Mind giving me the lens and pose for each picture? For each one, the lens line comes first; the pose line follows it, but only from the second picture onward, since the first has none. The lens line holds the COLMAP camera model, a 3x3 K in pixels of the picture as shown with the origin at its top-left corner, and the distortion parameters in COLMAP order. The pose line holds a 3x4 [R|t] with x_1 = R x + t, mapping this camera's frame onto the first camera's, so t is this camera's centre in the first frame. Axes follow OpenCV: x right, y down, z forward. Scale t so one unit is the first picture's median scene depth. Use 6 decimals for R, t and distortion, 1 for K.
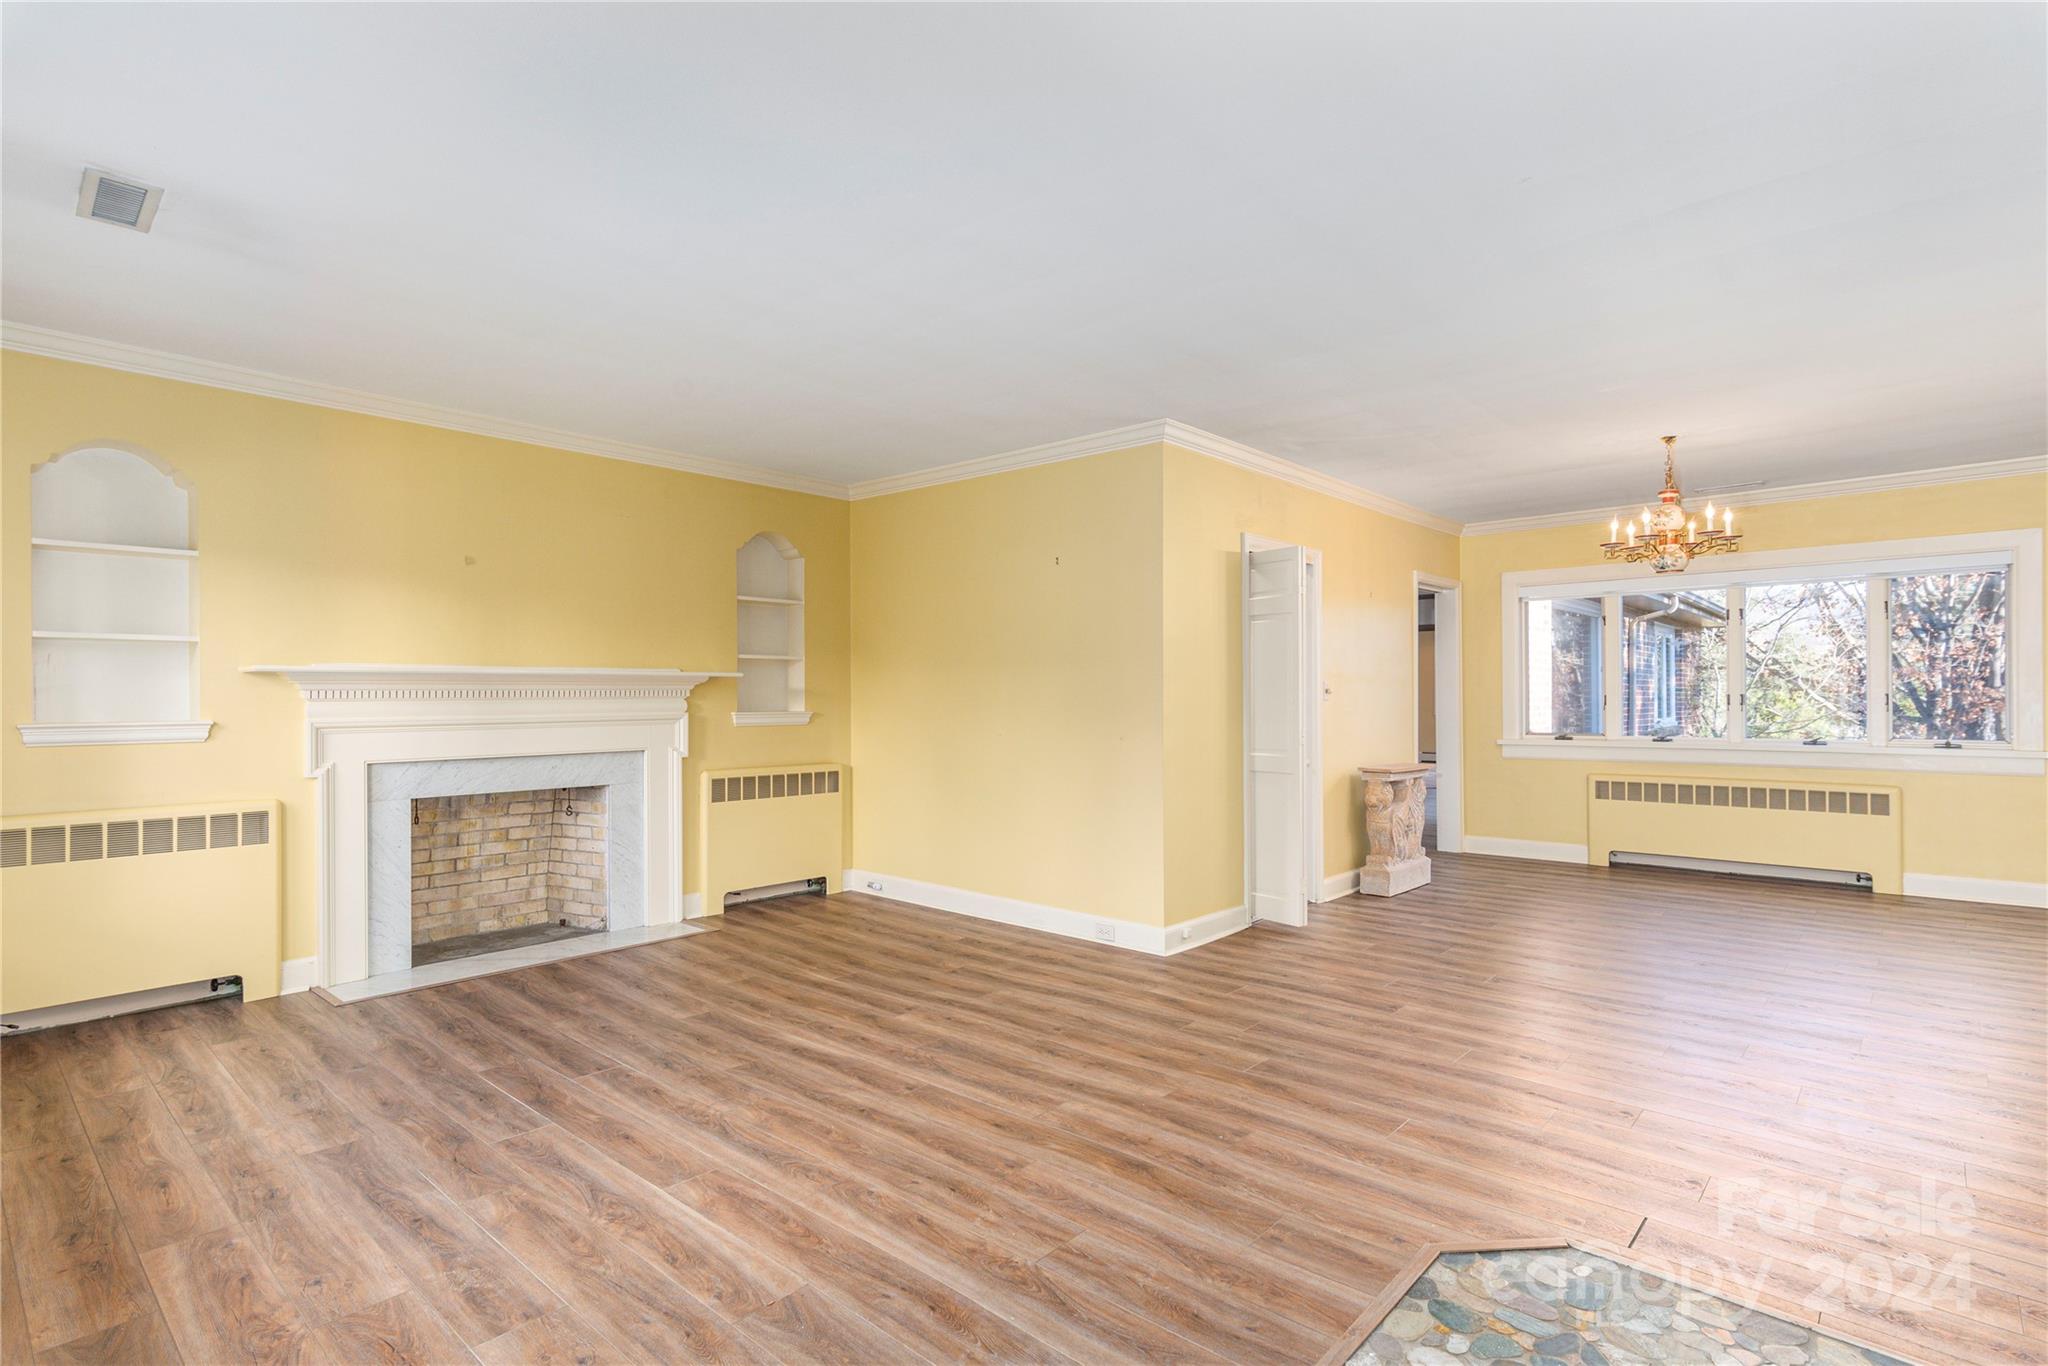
lens RADIAL K [[1025.9, 0, 1028.4], [0, 1025.9, 685.4], [0, 0, 1]] dist [0.011789, 0.000920]
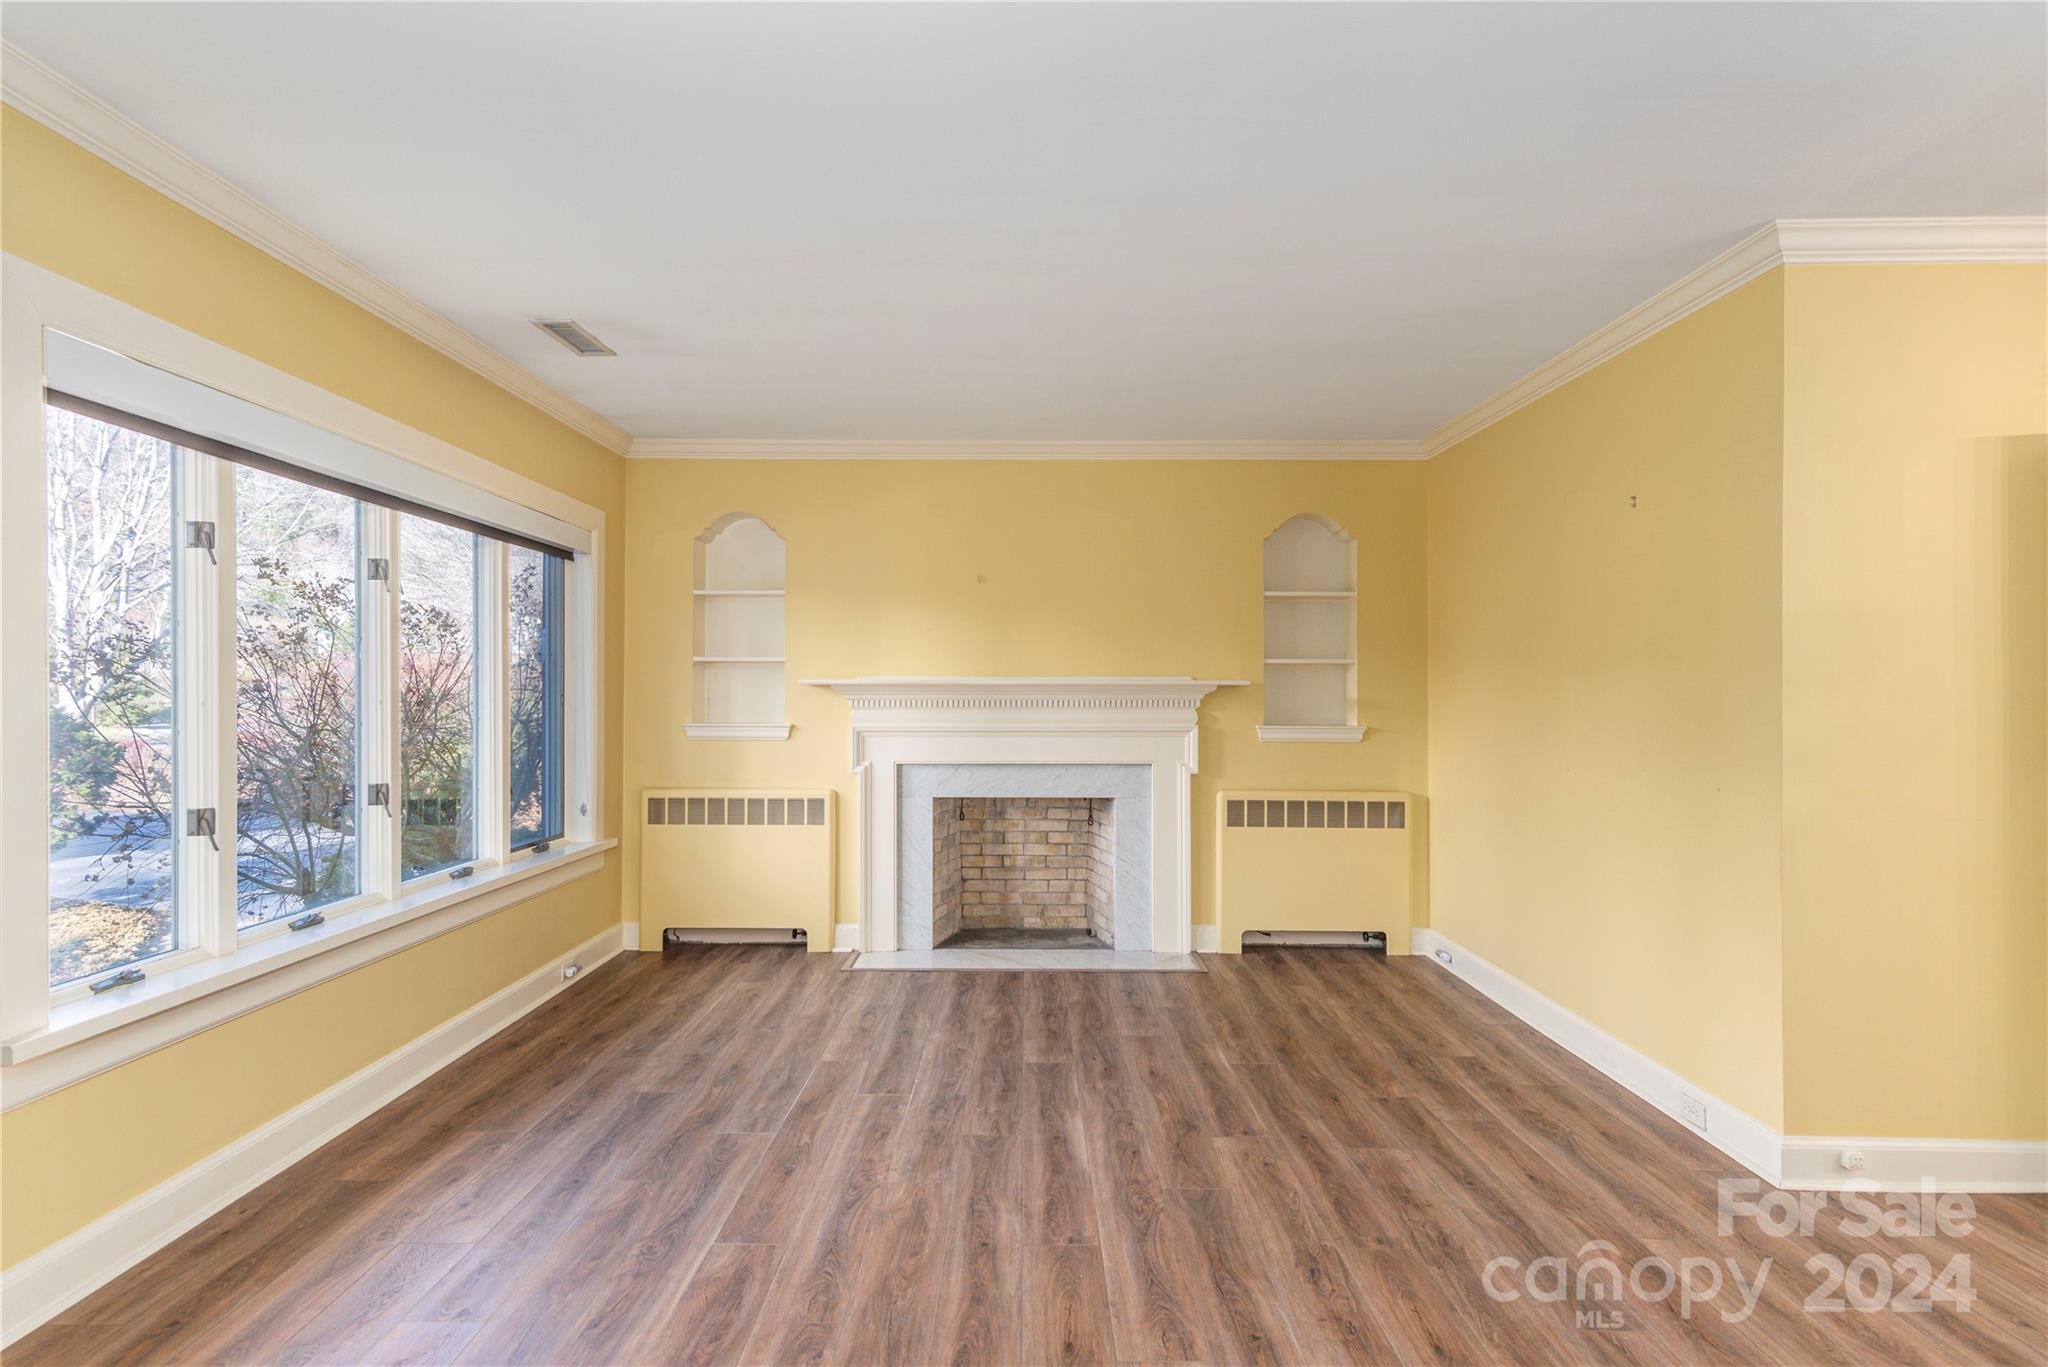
lens RADIAL K [[1025.9, 0, 1003.7], [0, 1025.9, 688.0], [0, 0, 1]] dist [0.011789, 0.000920]
pose [[0.655943, -0.002134, -0.754807, 0.299889], [0.002171, 0.999997, -0.000941, -0.007524], [0.754807, -0.001022, 0.655946, 0.336776]]
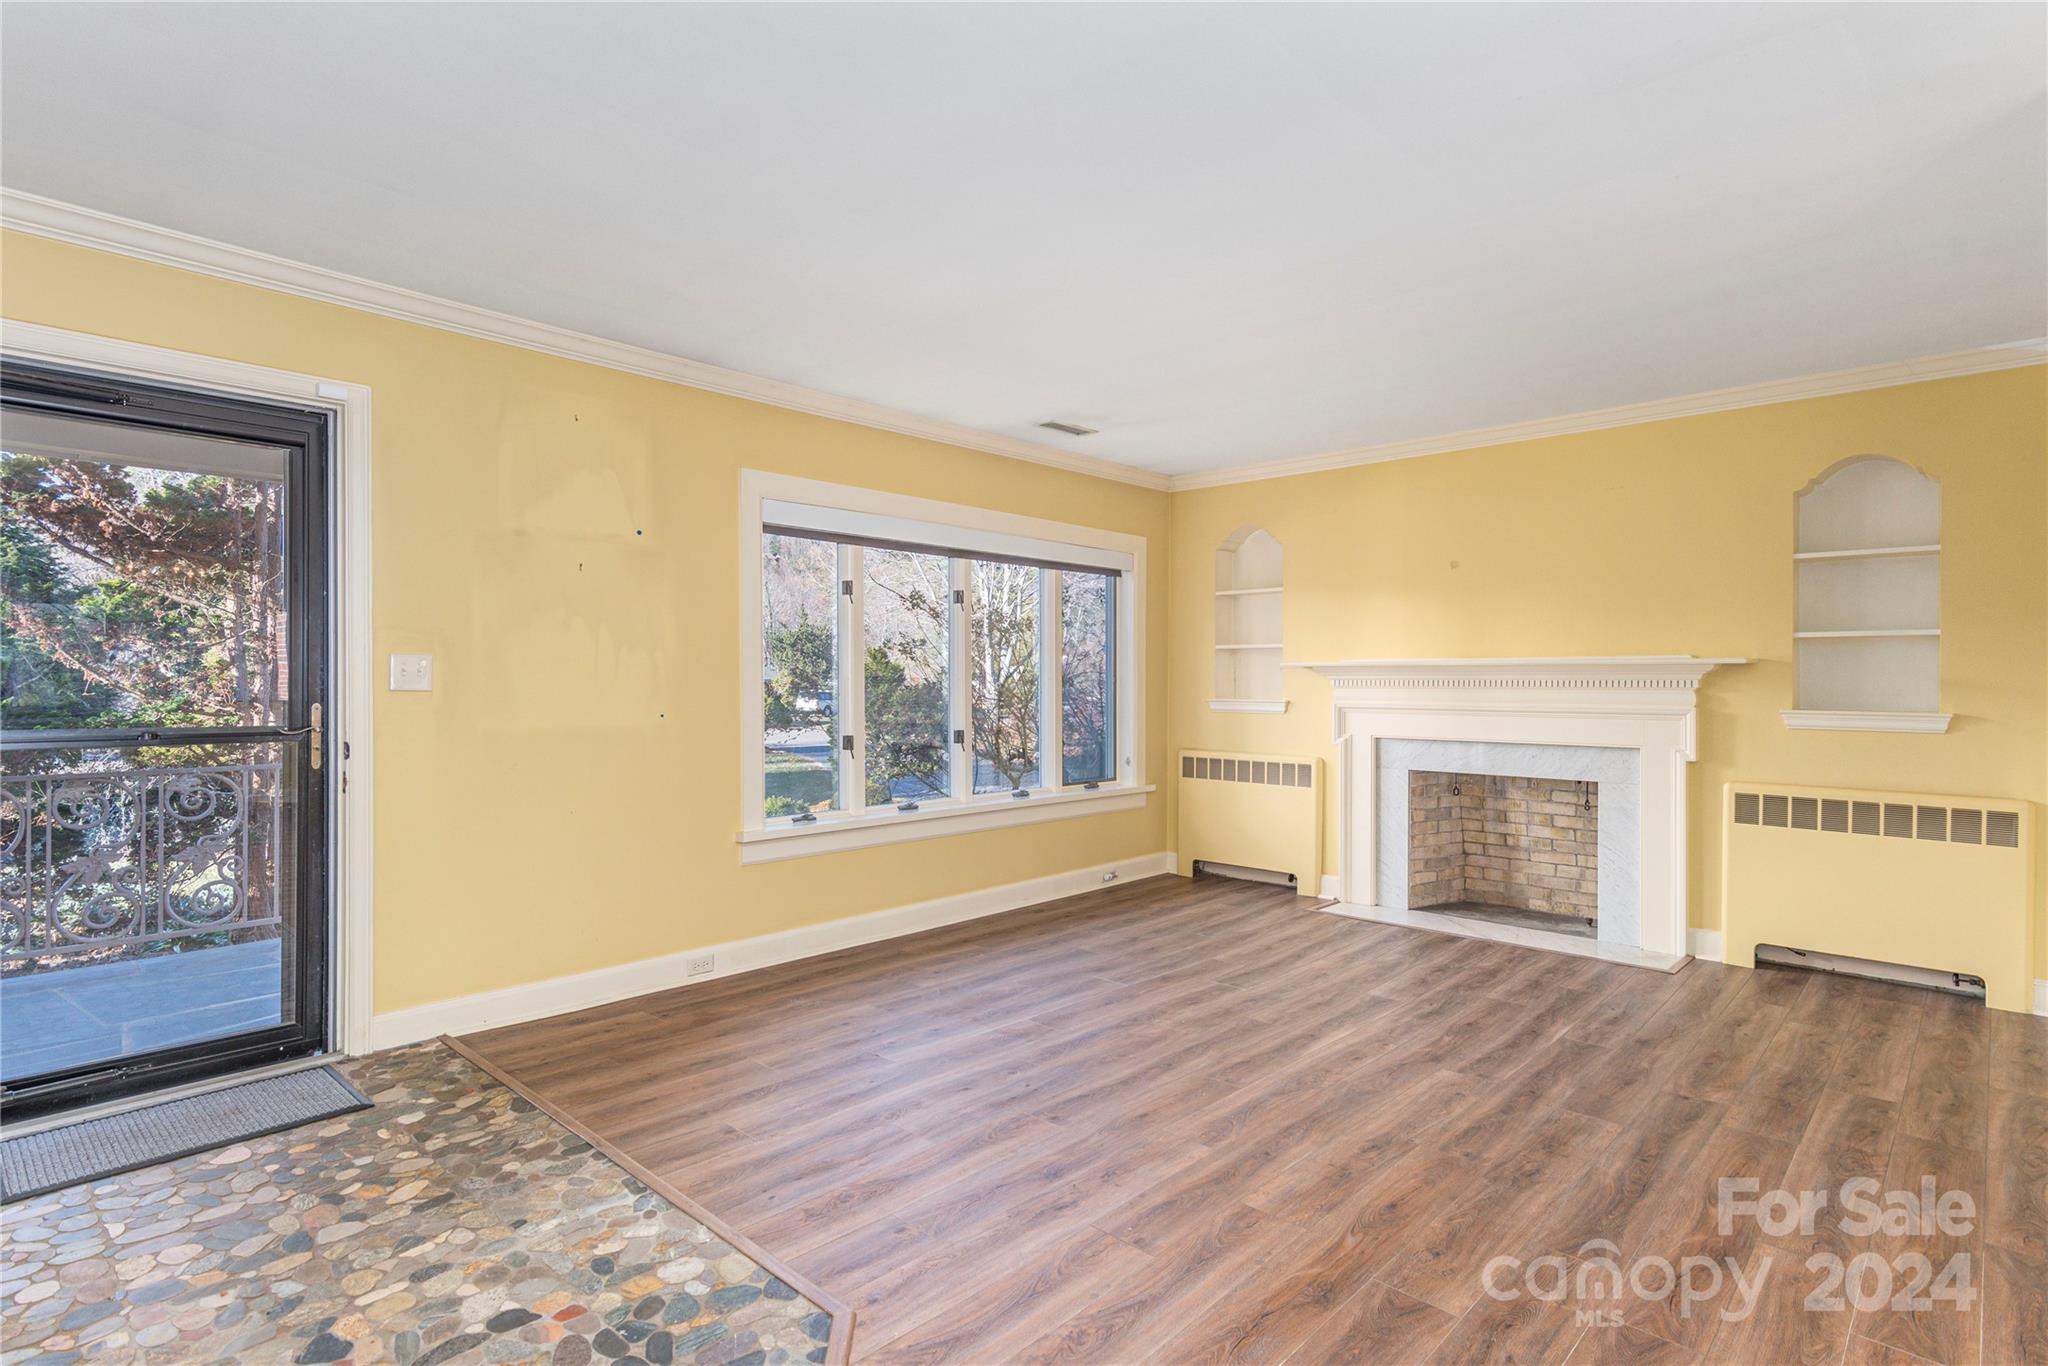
lens RADIAL K [[1025.9, 0, 1004.5], [0, 1025.9, 676.7], [0, 0, 1]] dist [0.011789, 0.000920]
pose [[-0.036867, 0.001551, -0.999319, 0.639561], [0.005278, 0.999985, 0.001358, -0.003281], [0.999306, -0.005225, -0.036875, 0.587228]]
